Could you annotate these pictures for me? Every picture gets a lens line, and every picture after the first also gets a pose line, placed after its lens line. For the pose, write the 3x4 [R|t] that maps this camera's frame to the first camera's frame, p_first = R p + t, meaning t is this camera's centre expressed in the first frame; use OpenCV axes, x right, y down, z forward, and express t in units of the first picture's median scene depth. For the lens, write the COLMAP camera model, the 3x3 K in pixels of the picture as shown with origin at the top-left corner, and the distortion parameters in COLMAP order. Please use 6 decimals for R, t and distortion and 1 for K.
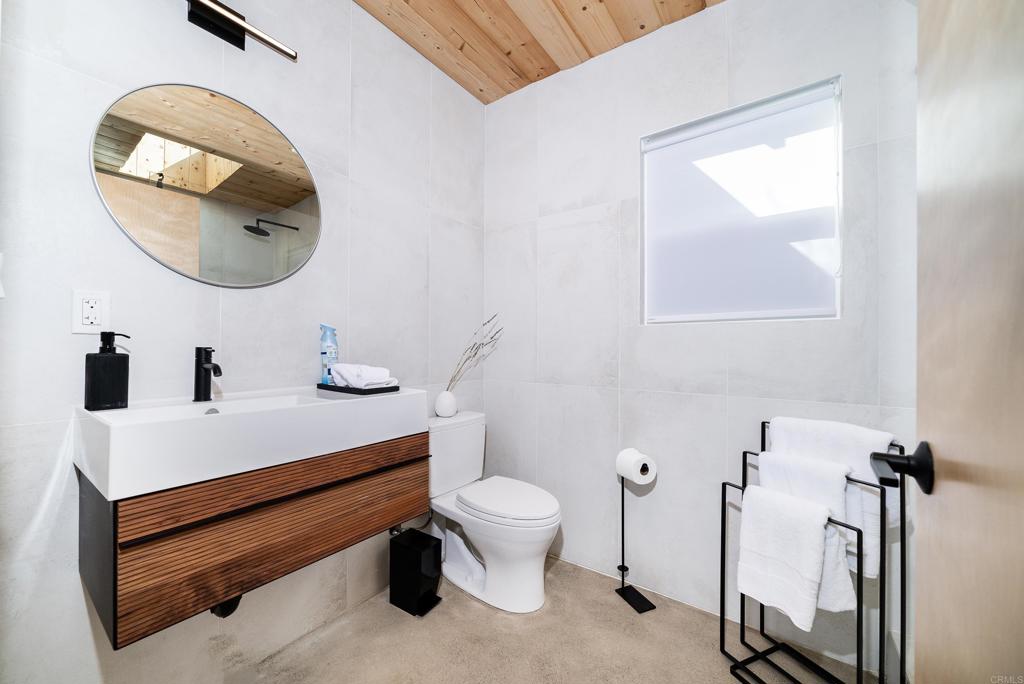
lens RADIAL K [[392.2, 0, 512.0], [0, 392.2, 342.0], [0, 0, 1]] dist [0.022041, 0.000007]
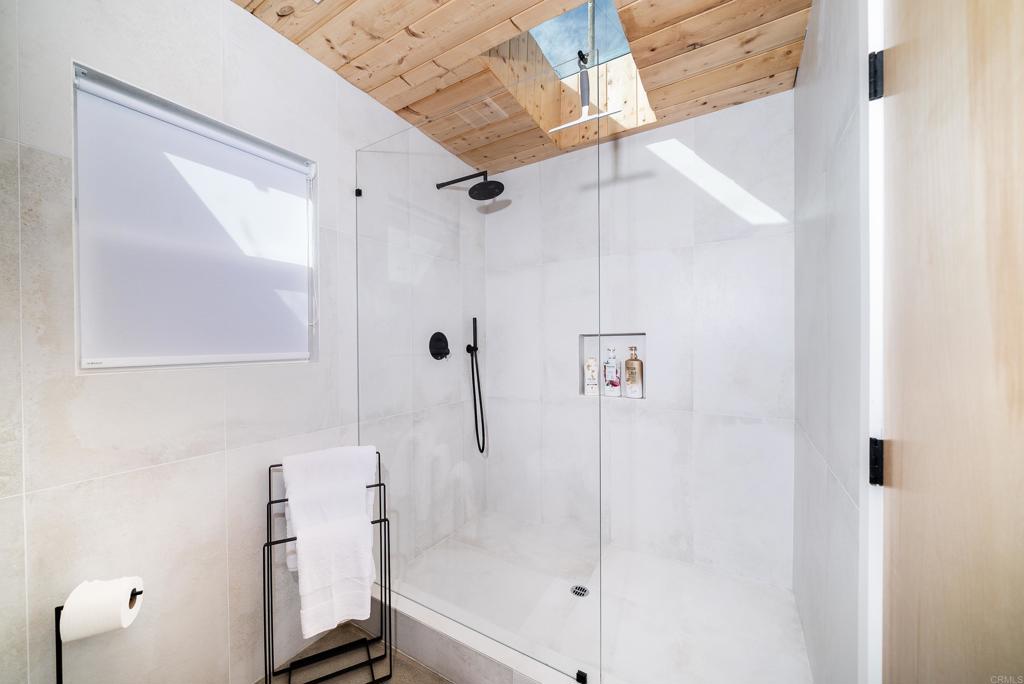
lens RADIAL K [[393.3, 0, 512.0], [0, 393.3, 342.0], [0, 0, 1]] dist [-0.039106, -0.000051]
pose [[-0.115851, -0.002216, 0.993264, -0.366783], [0.010312, 0.999941, 0.003433, -0.102063], [-0.993213, 0.010640, -0.115822, 0.480082]]
